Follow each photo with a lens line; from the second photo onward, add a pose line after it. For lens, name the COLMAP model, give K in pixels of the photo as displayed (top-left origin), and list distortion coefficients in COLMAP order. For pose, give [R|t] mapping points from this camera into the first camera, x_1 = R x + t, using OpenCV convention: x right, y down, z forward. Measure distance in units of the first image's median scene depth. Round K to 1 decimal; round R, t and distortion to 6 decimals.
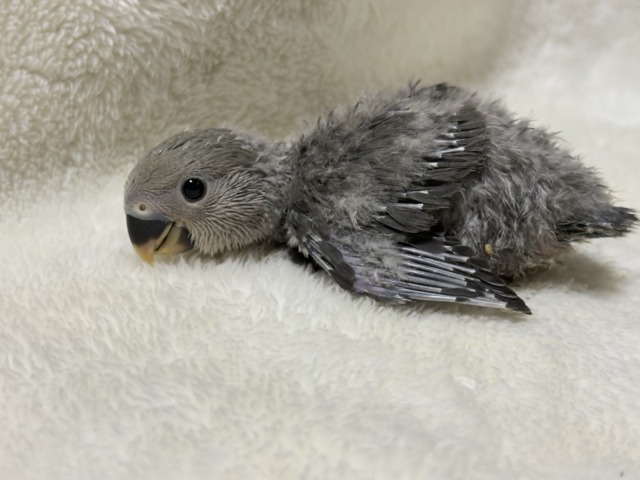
lens RADIAL K [[1080.8, 0, 319.4], [0, 1080.8, 256.7], [0, 0, 1]] dist [0.324080, -1.405819]
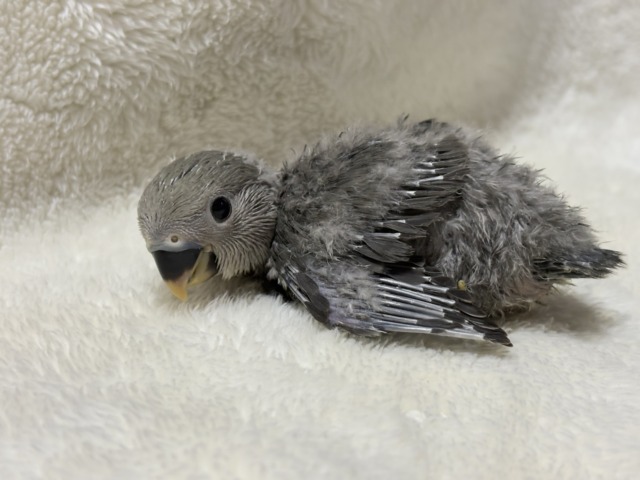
lens RADIAL K [[1080.8, 0, 319.4], [0, 1080.8, 256.7], [0, 0, 1]] dist [0.324080, -1.405819]
pose [[0.996834, 0.021328, -0.076597, 0.096417], [-0.025897, 0.997913, -0.059159, 0.027199], [0.075176, 0.060955, 0.995306, 0.019015]]
